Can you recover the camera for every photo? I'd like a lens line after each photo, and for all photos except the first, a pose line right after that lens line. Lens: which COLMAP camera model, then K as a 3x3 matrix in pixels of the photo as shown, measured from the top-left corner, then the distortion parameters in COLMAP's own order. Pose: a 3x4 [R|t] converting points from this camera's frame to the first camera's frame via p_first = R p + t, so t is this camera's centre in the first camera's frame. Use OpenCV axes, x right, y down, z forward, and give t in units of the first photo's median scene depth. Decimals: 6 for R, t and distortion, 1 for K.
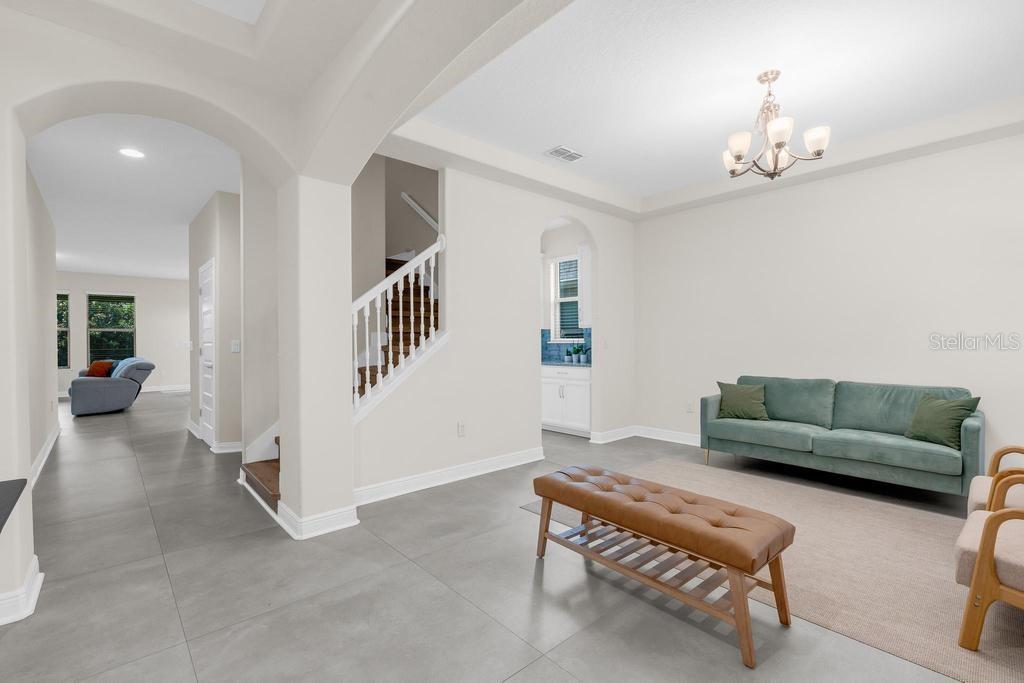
lens RADIAL K [[463.9, 0, 503.1], [0, 463.9, 341.0], [0, 0, 1]] dist [-0.001099, -0.000012]
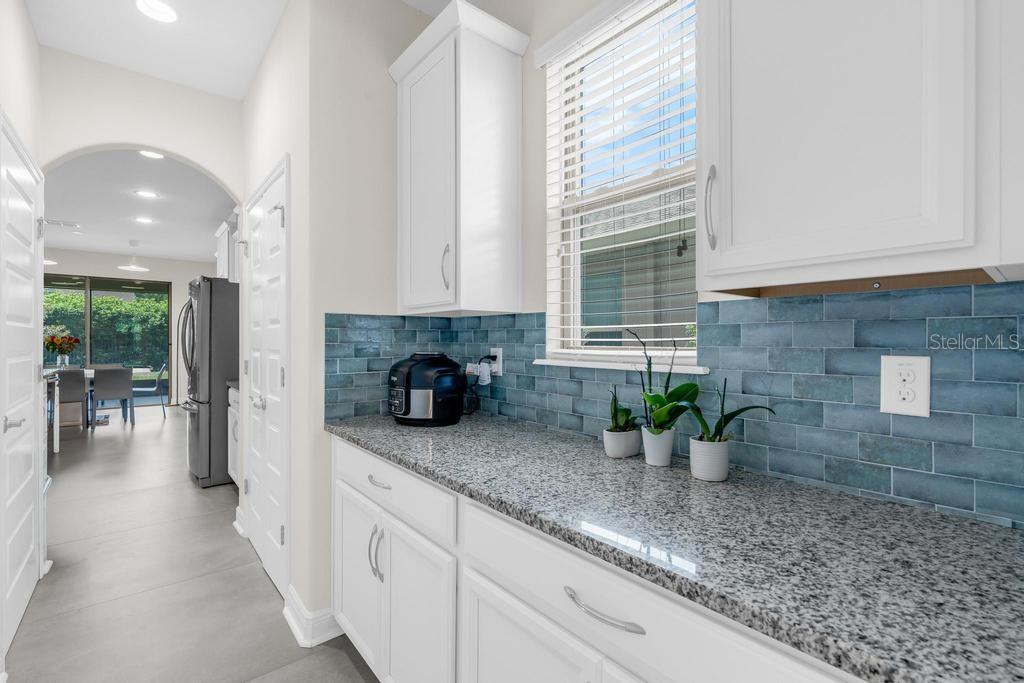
lens RADIAL K [[461.1, 0, 515.9], [0, 461.1, 340.5], [0, 0, 1]] dist [-0.001565, 0.000016]
pose [[0.999838, 0.005856, -0.017040, 0.153006], [-0.005850, 0.999983, 0.000410, -0.015660], [0.017042, -0.000310, 0.999855, 1.258216]]
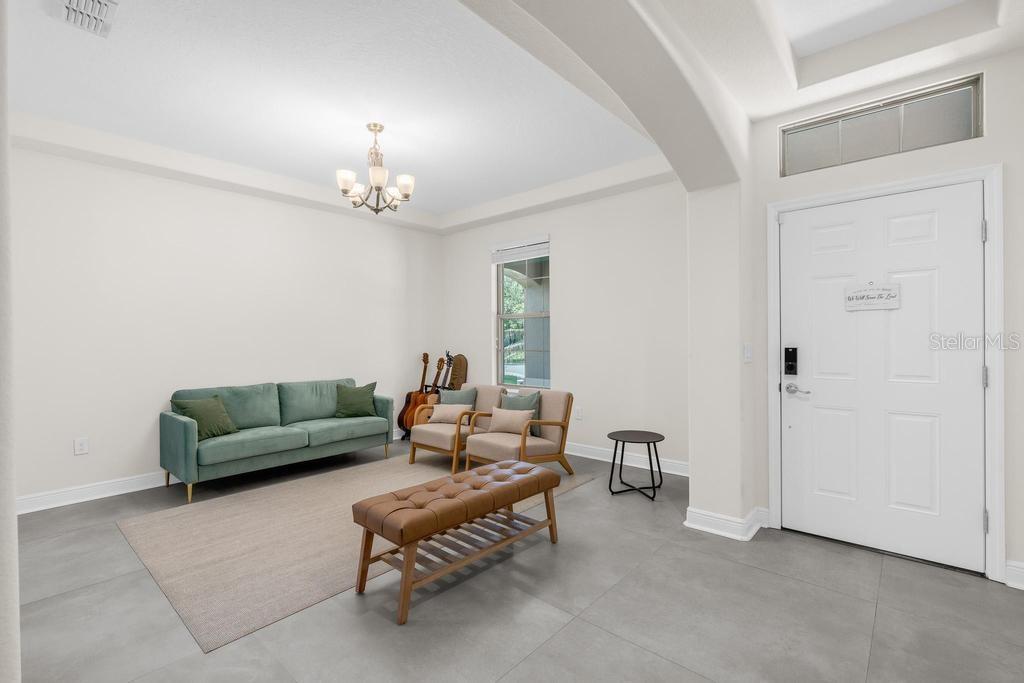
lens RADIAL K [[460.6, 0, 512.0], [0, 460.6, 341.5], [0, 0, 1]] dist [-0.002481, 0.000138]
pose [[-0.132783, -0.000650, 0.991145, -0.469507], [0.011047, 0.999937, 0.002136, -0.012220], [-0.991084, 0.011232, -0.132767, 0.586851]]
